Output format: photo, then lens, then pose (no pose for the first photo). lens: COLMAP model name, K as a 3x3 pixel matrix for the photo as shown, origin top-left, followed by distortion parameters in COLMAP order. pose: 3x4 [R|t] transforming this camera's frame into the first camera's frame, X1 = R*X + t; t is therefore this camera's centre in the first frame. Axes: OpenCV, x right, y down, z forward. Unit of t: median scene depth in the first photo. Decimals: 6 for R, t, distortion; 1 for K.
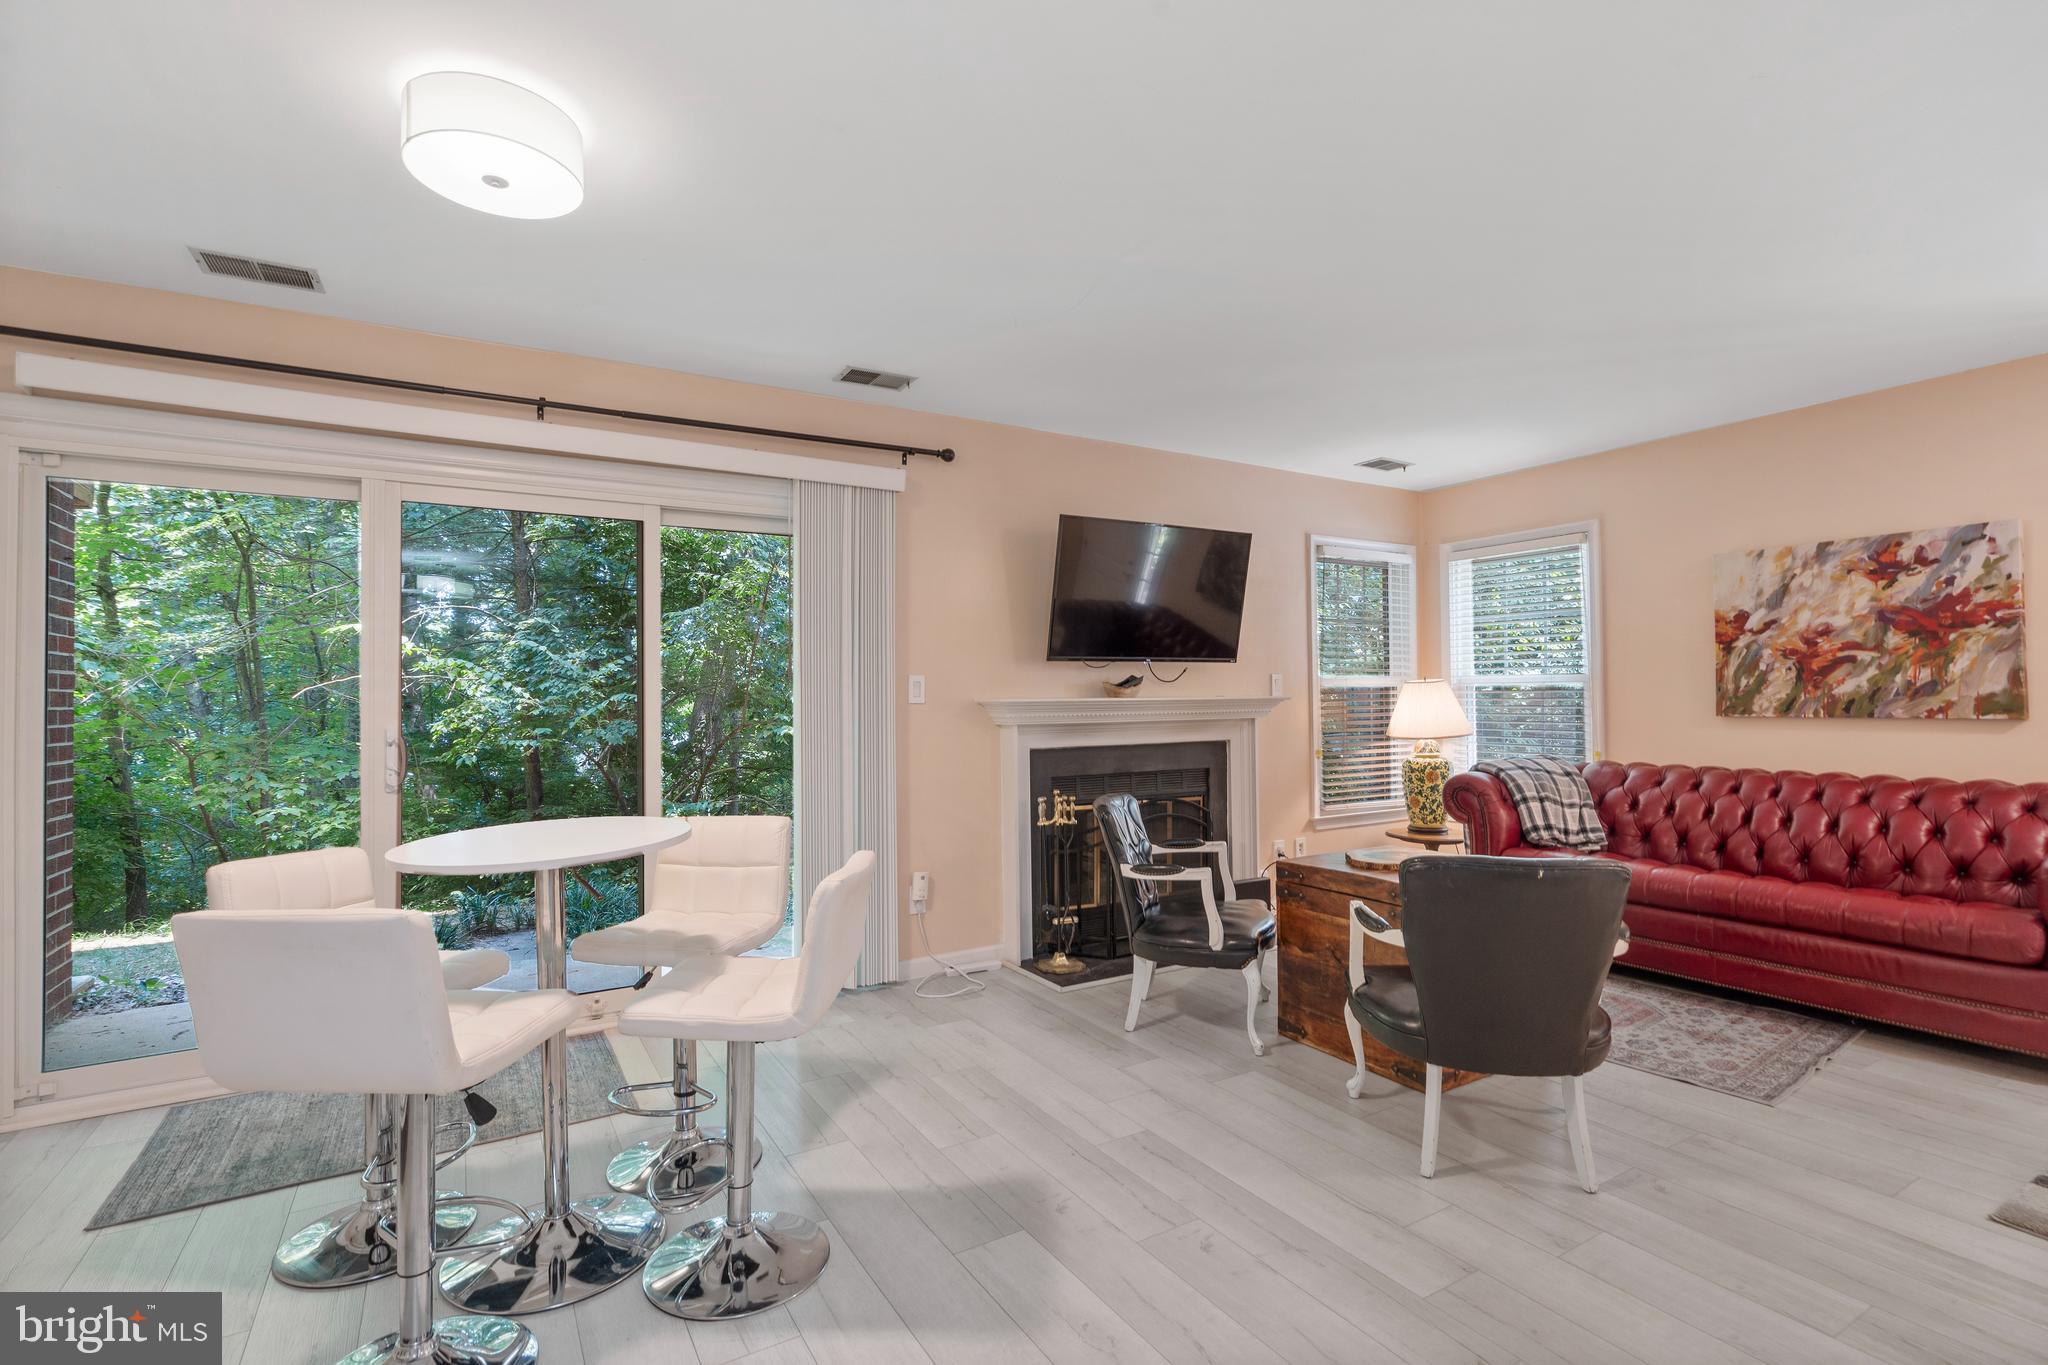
lens RADIAL K [[938.4, 0, 1017.9], [0, 938.4, 687.4], [0, 0, 1]] dist [0.000943, 0.001263]
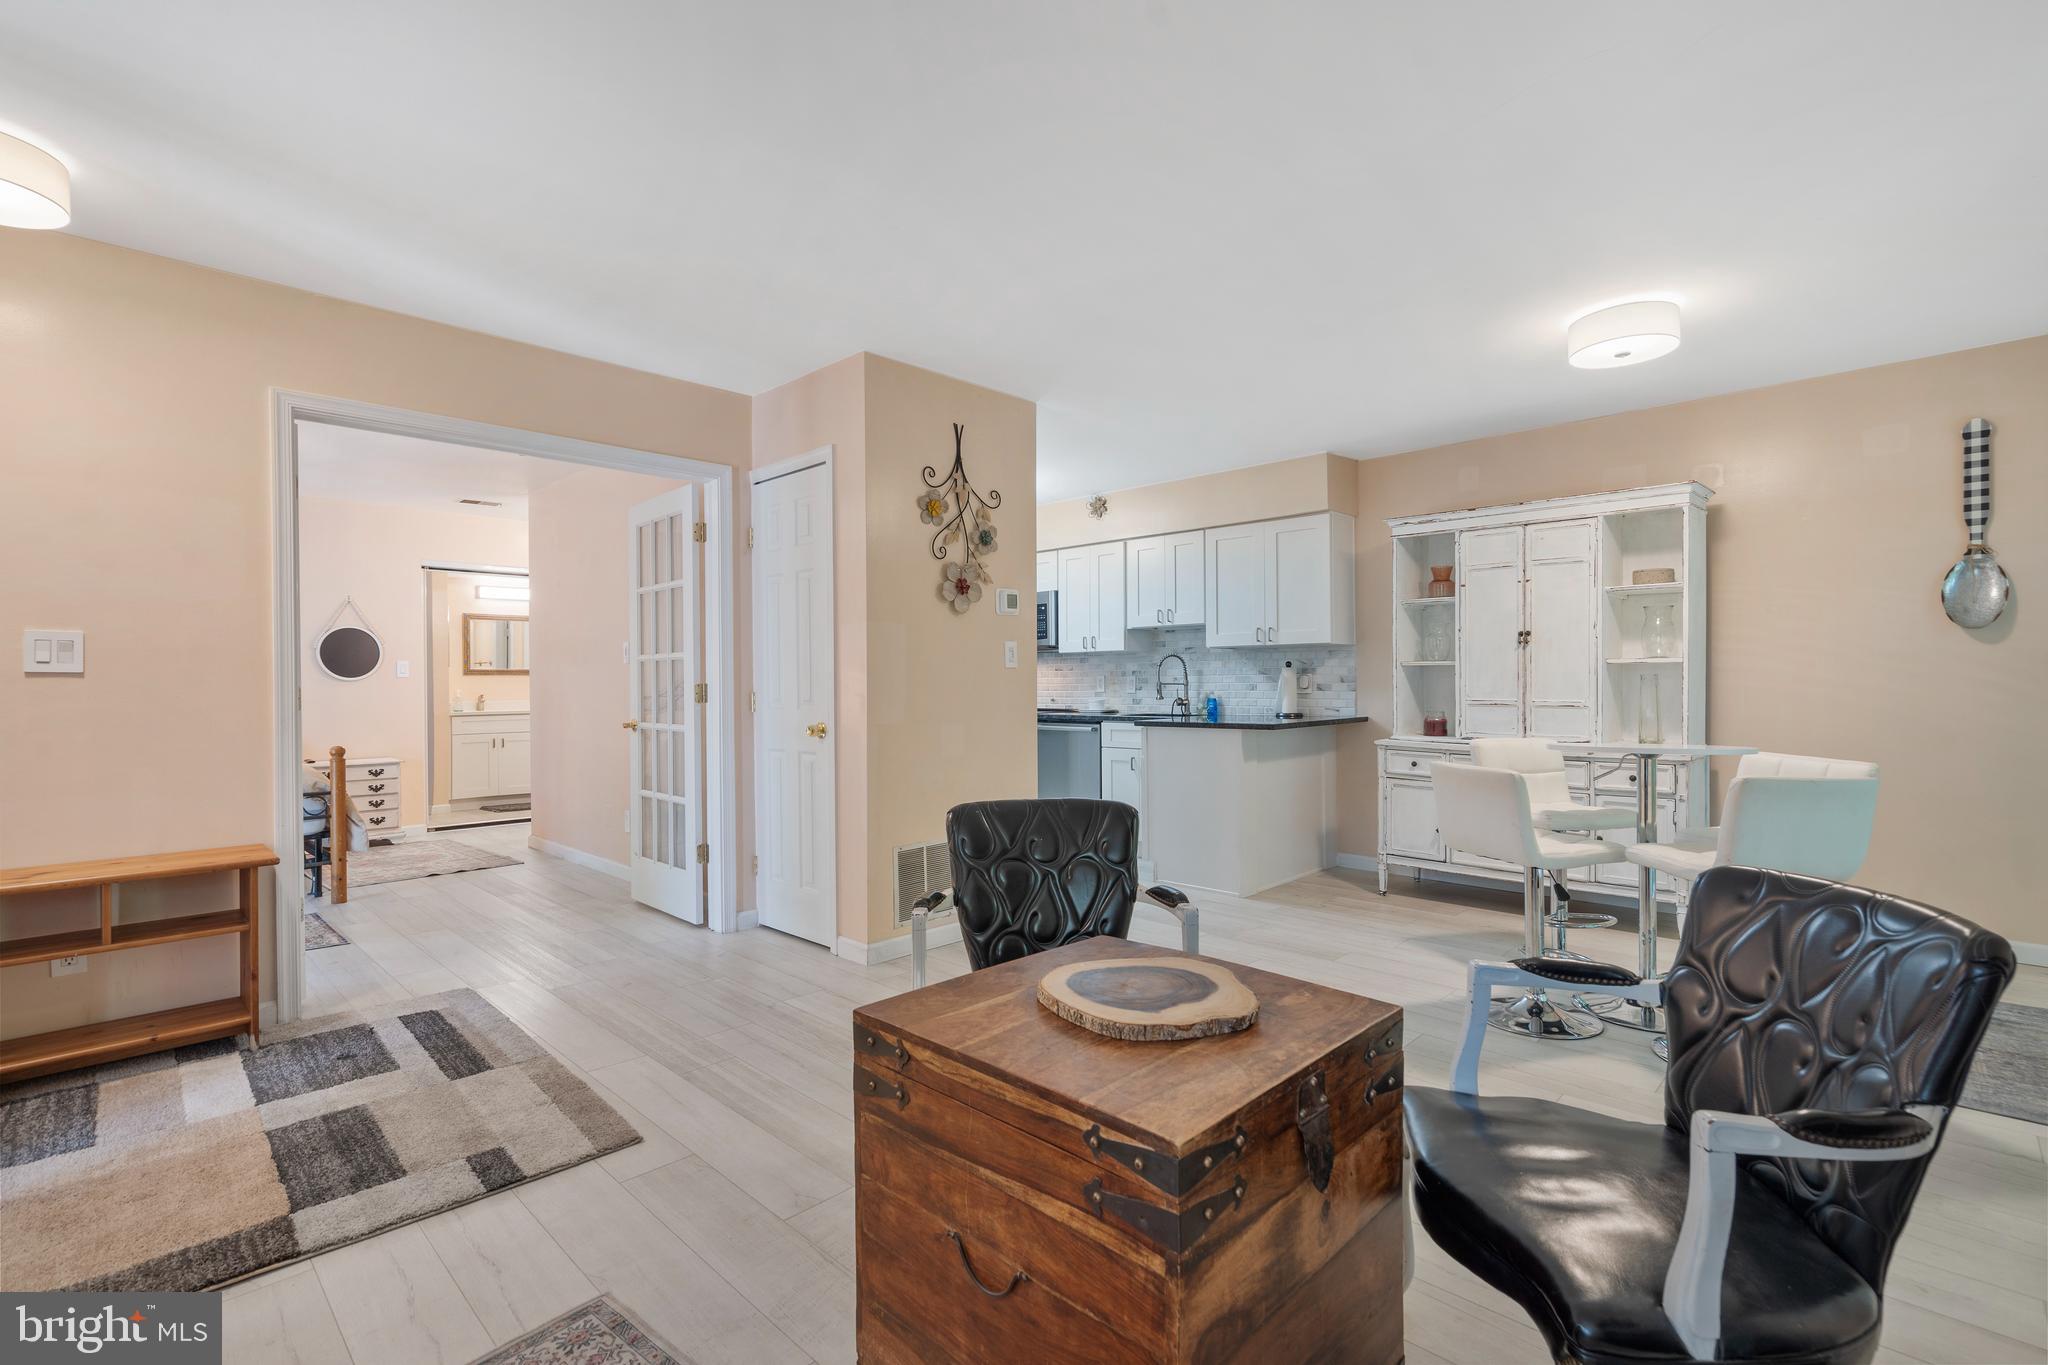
lens RADIAL K [[936.5, 0, 1015.9], [0, 936.5, 694.8], [0, 0, 1]] dist [-0.000621, 0.000122]
pose [[-0.967131, 0.018924, -0.253574, 0.455411], [0.018187, 0.999821, 0.005251, 0.024544], [0.253628, 0.000466, -0.967302, 1.125230]]
